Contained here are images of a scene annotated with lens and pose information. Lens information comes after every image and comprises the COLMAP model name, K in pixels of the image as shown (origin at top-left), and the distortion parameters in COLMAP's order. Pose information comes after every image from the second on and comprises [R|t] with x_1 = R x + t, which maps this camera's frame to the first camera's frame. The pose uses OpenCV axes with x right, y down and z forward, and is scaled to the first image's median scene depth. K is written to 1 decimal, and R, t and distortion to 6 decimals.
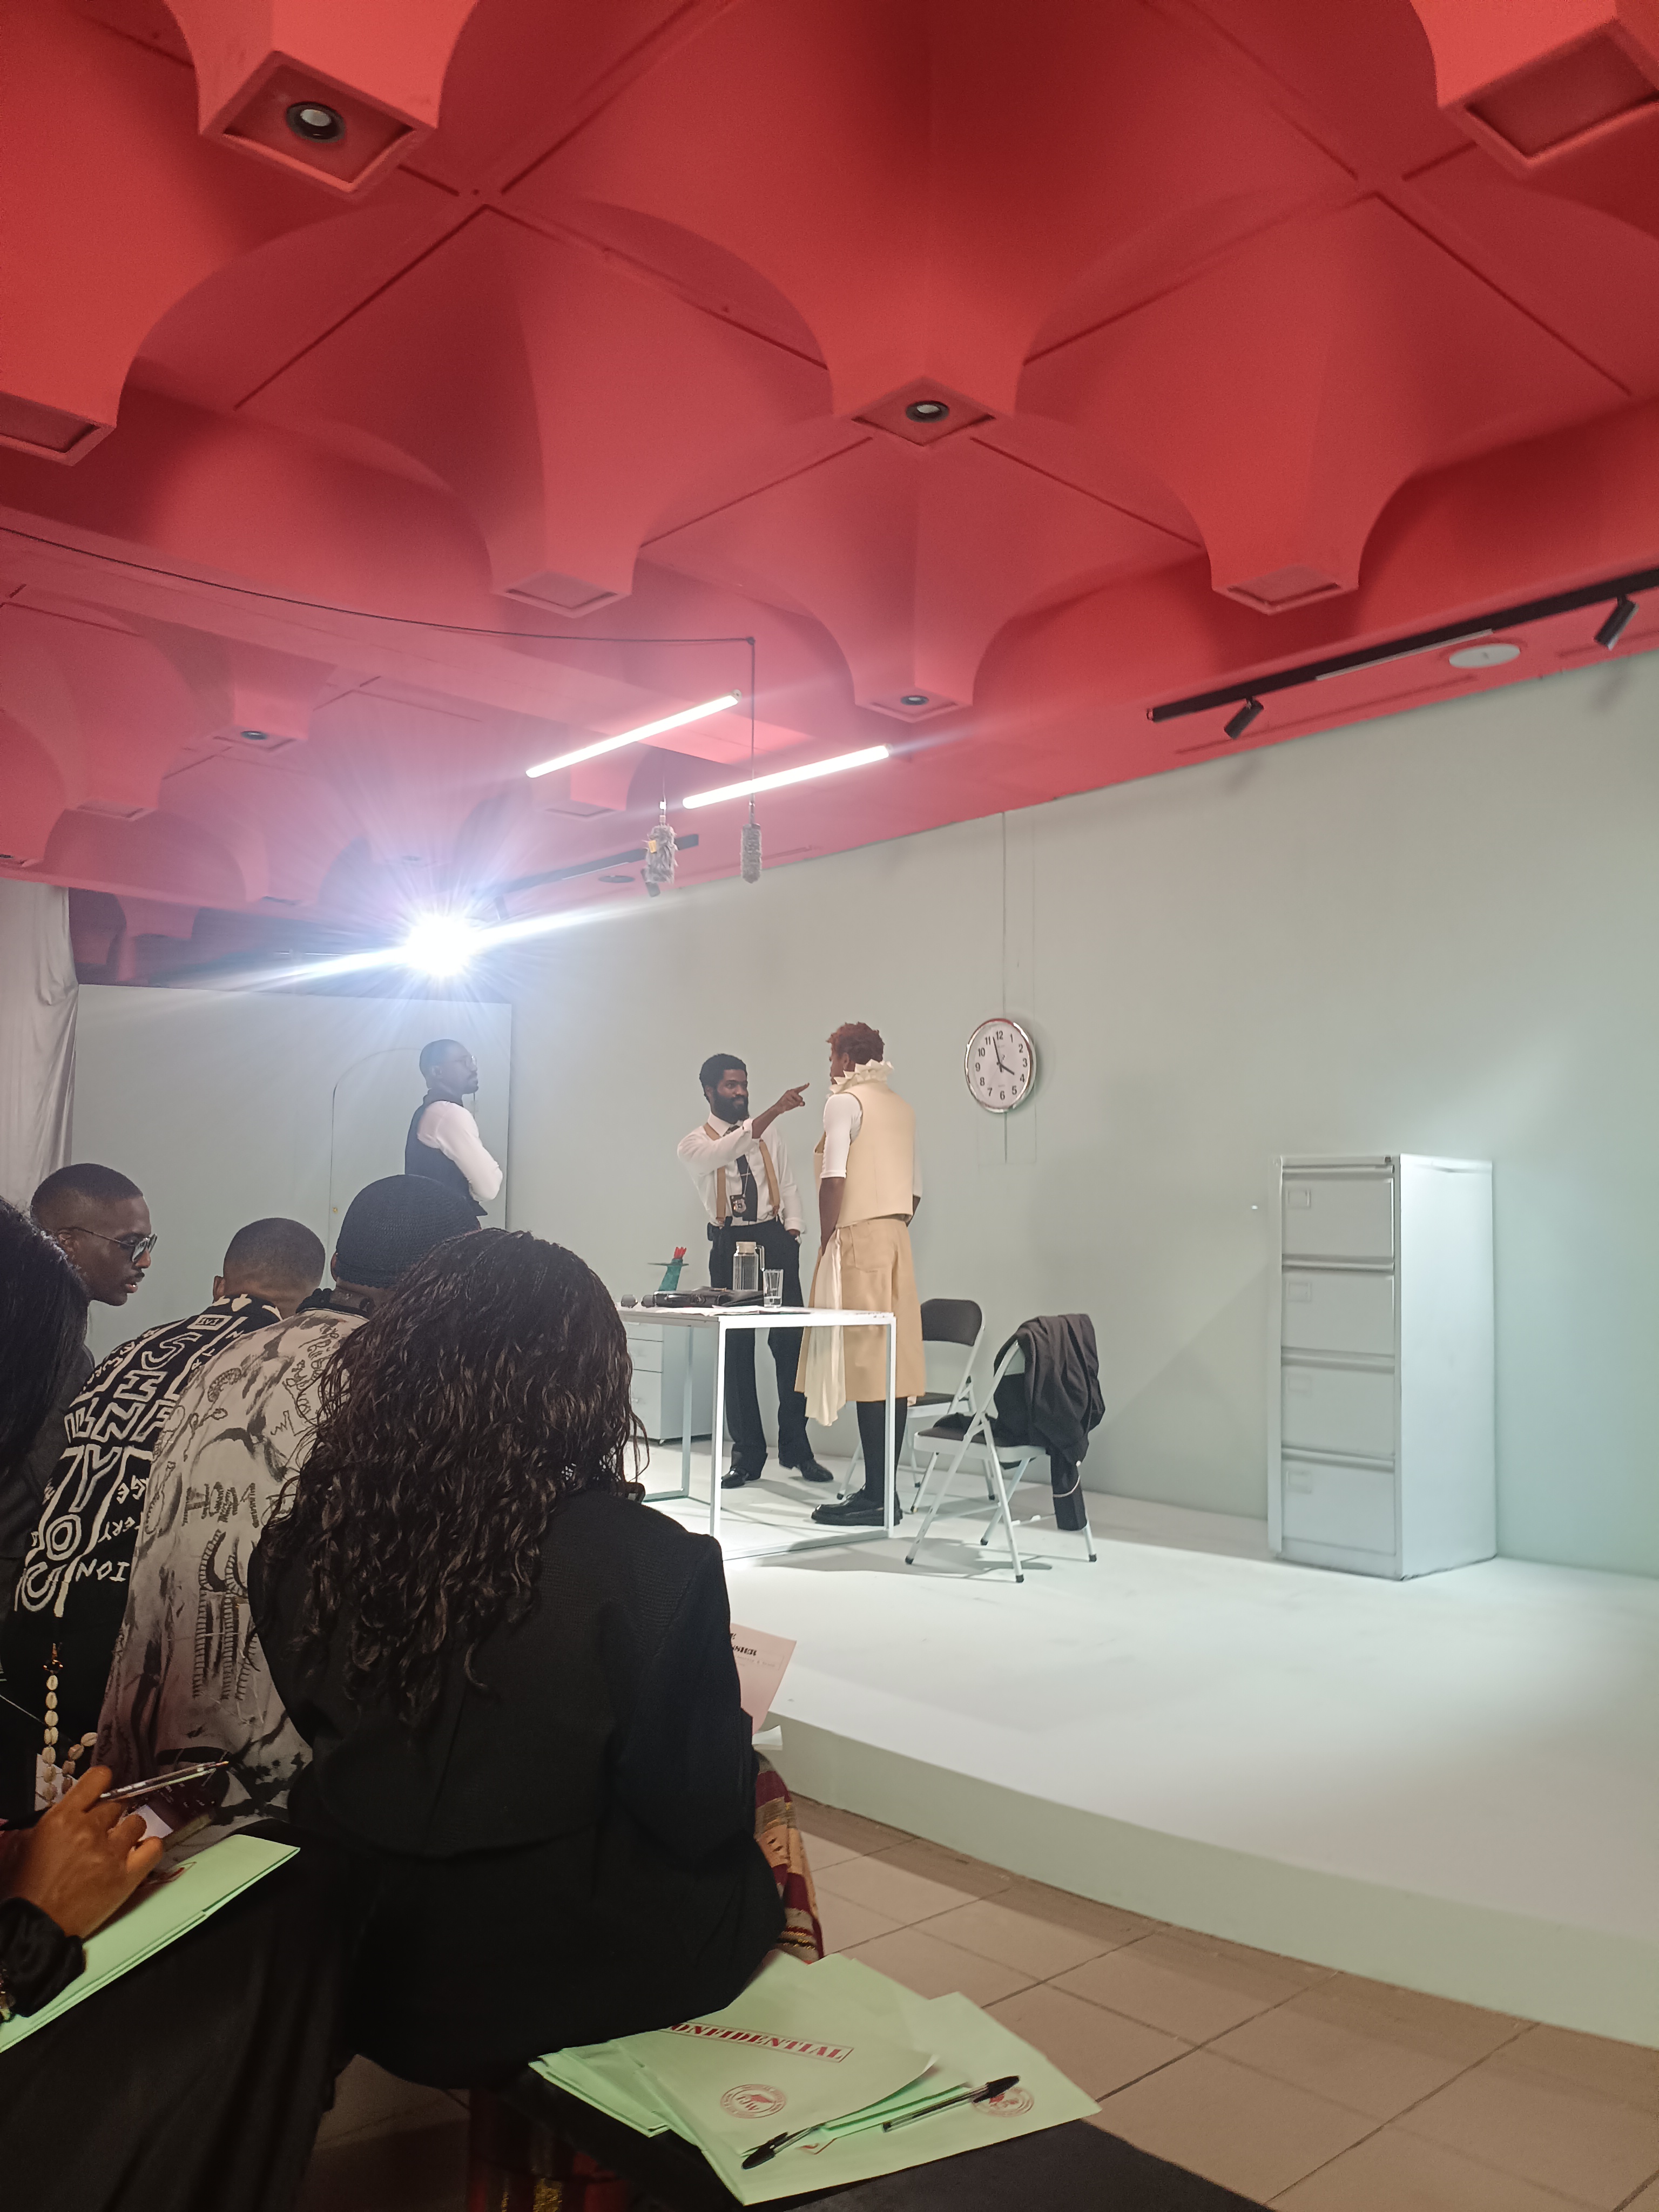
lens RADIAL K [[1725.6, 0, 821.1], [0, 1725.6, 1067.8], [0, 0, 1]] dist [0.050095, -0.073890]
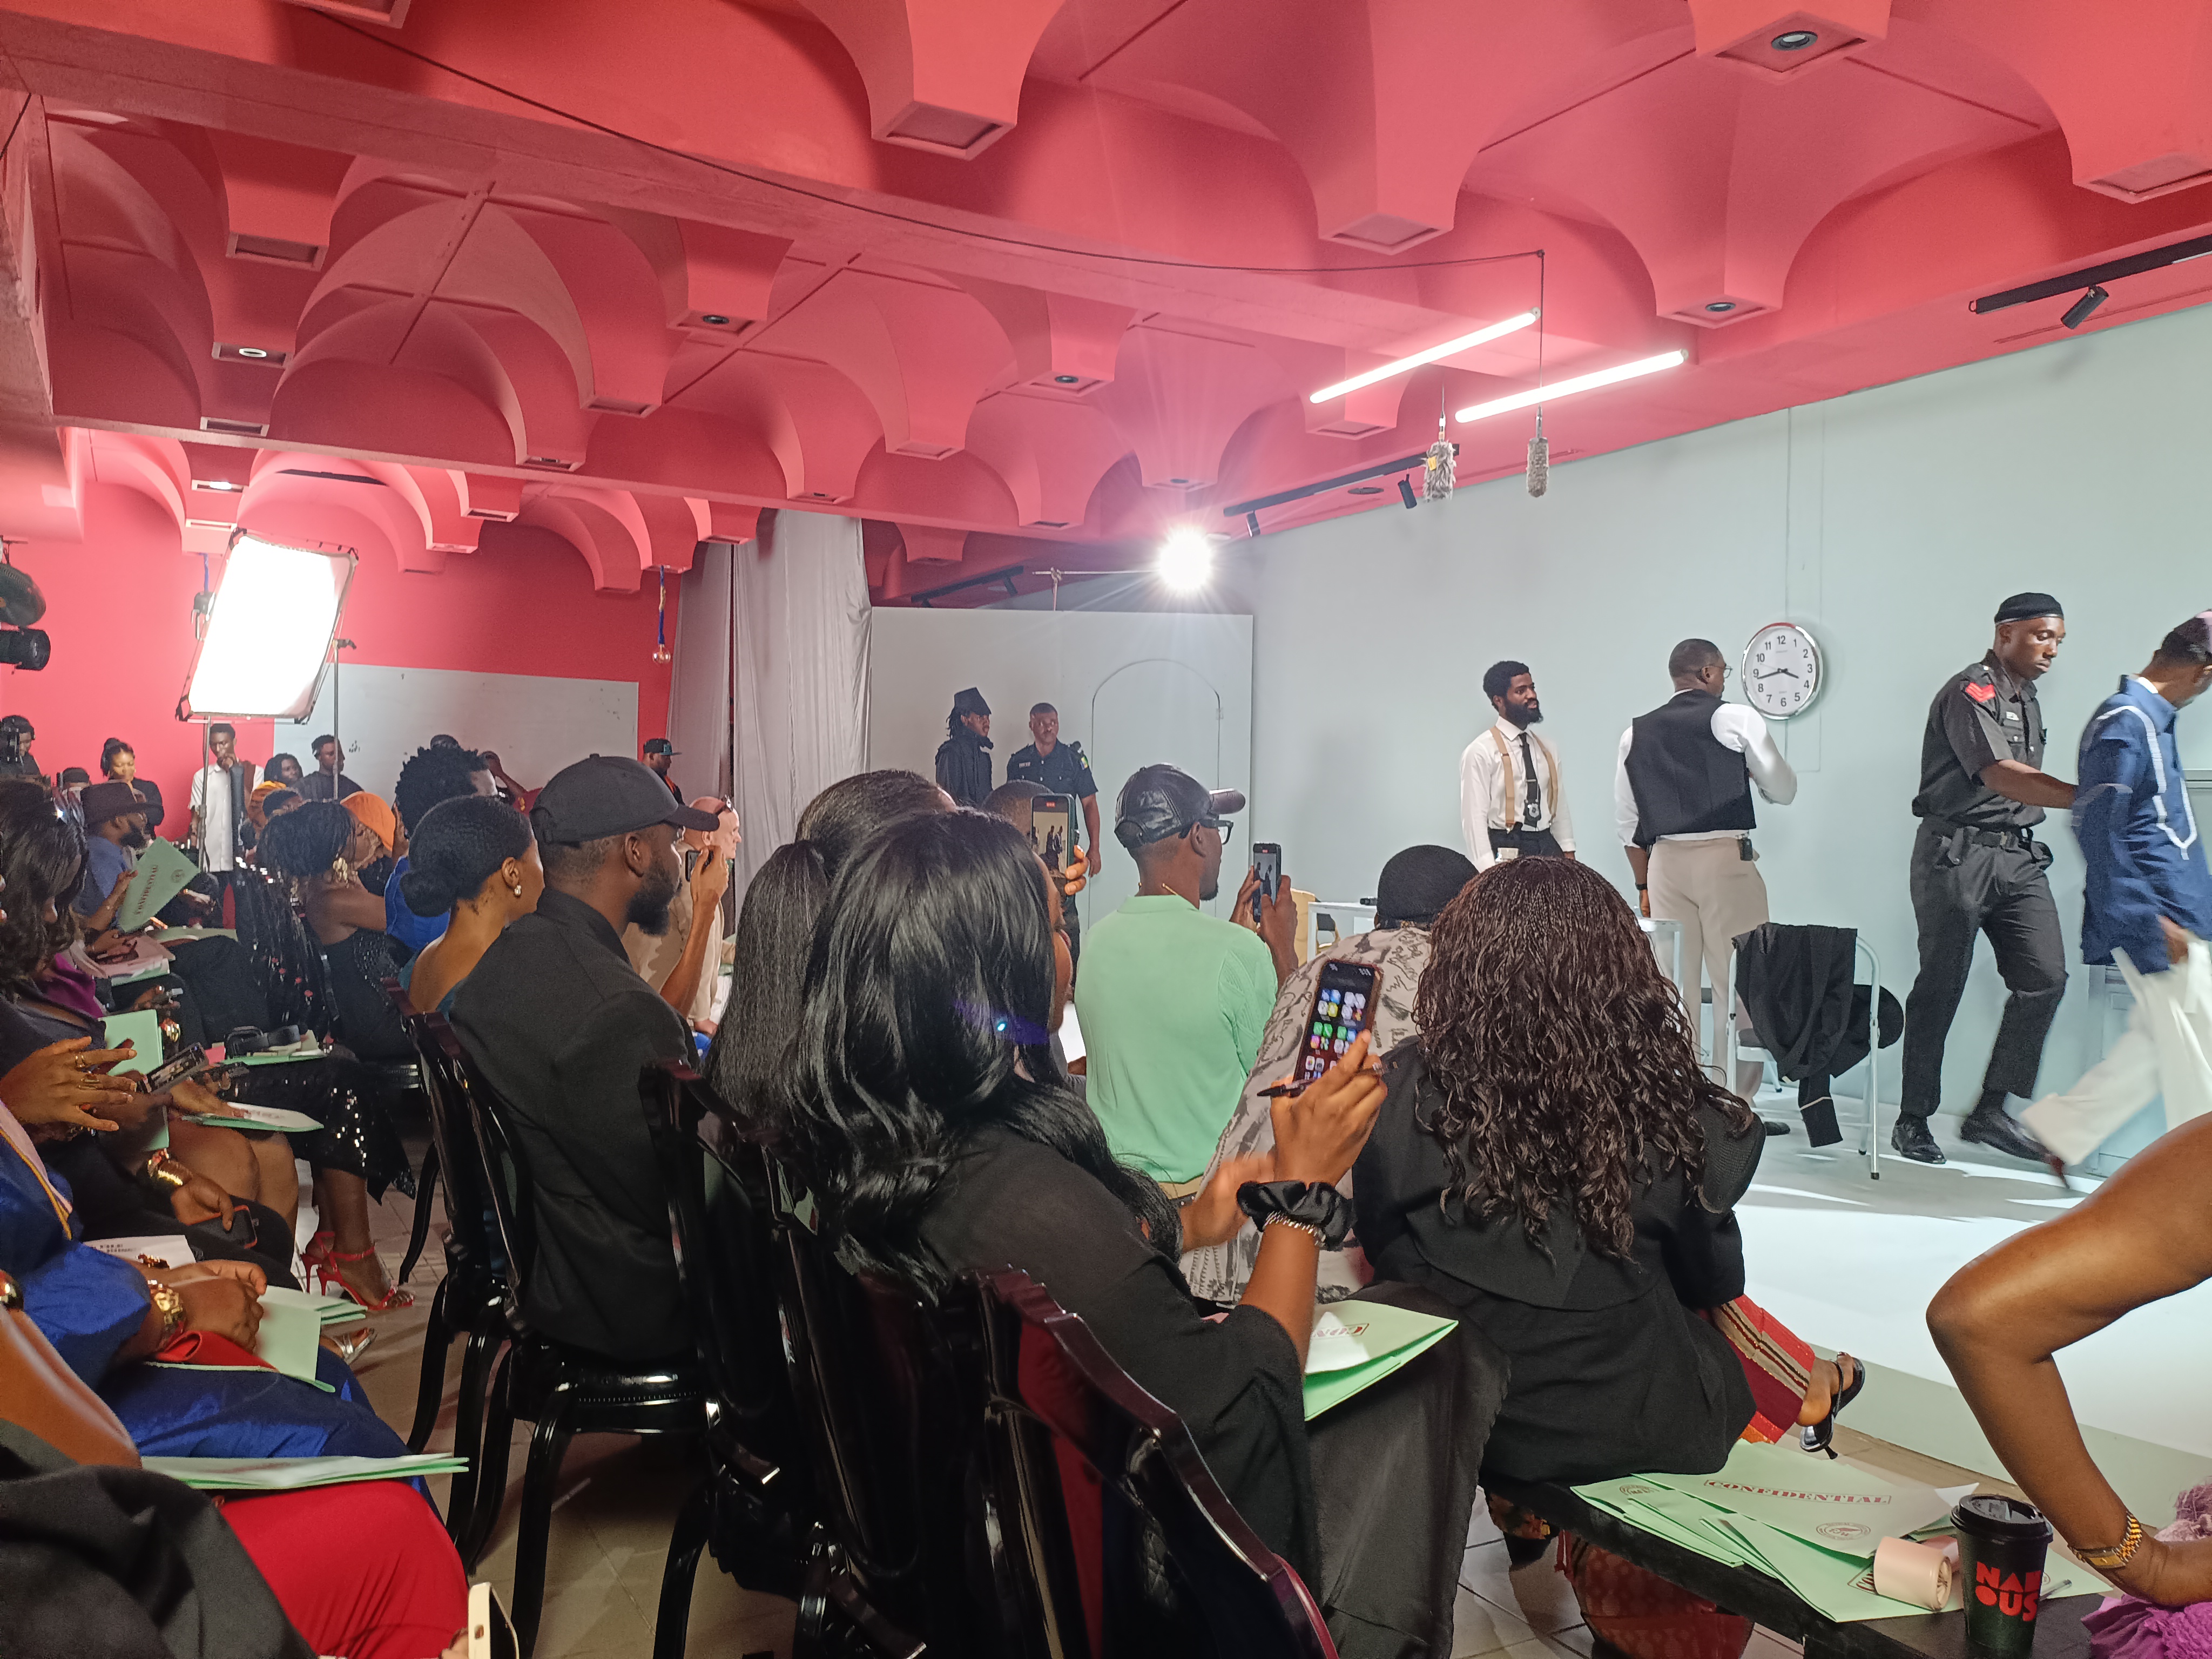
lens RADIAL K [[1725.6, 0, 1101.1], [0, 1725.6, 821.7], [0, 0, 1]] dist [0.050095, -0.073890]
pose [[0.974303, 0.006625, -0.225142, -0.070639], [0.014241, 0.995756, 0.090927, -0.016210], [0.224789, -0.091797, 0.970074, -0.080139]]
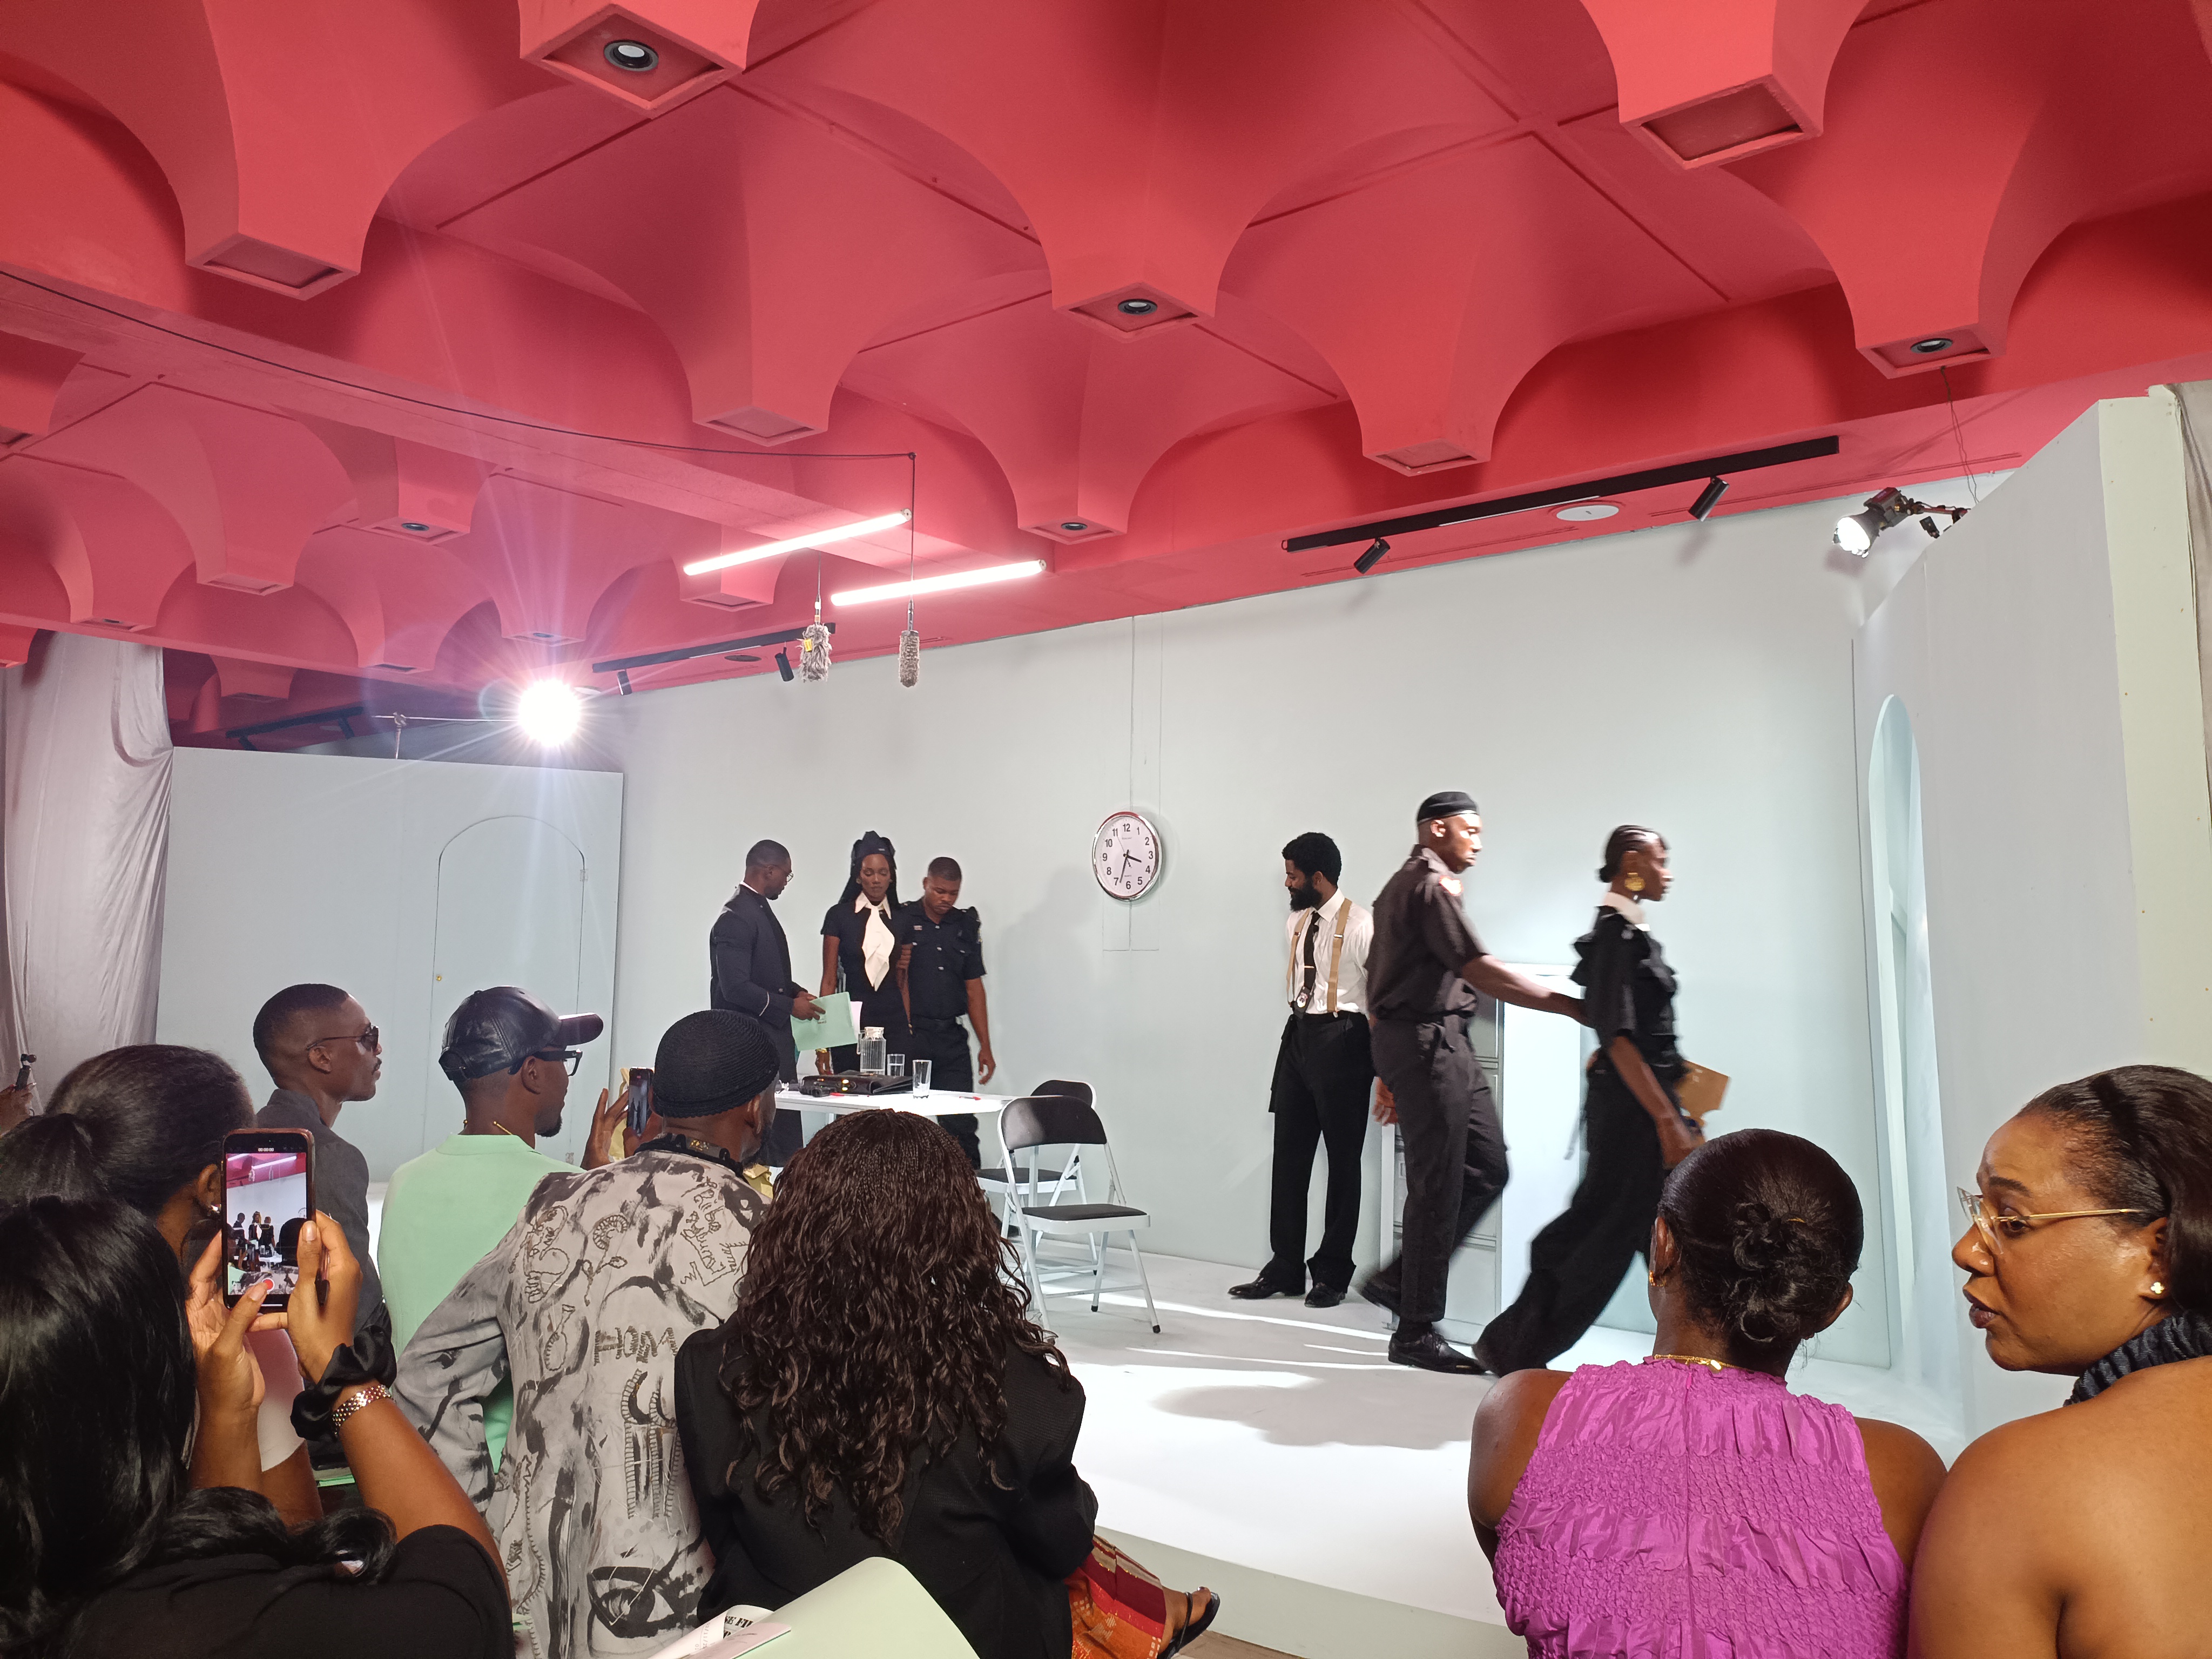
lens RADIAL K [[1725.6, 0, 1093.9], [0, 1725.6, 831.0], [0, 0, 1]] dist [0.050095, -0.073890]
pose [[0.991920, 0.020030, 0.125277, -0.067932], [-0.021598, 0.999704, 0.011168, -0.040000], [-0.125017, -0.013783, 0.992059, -0.064284]]
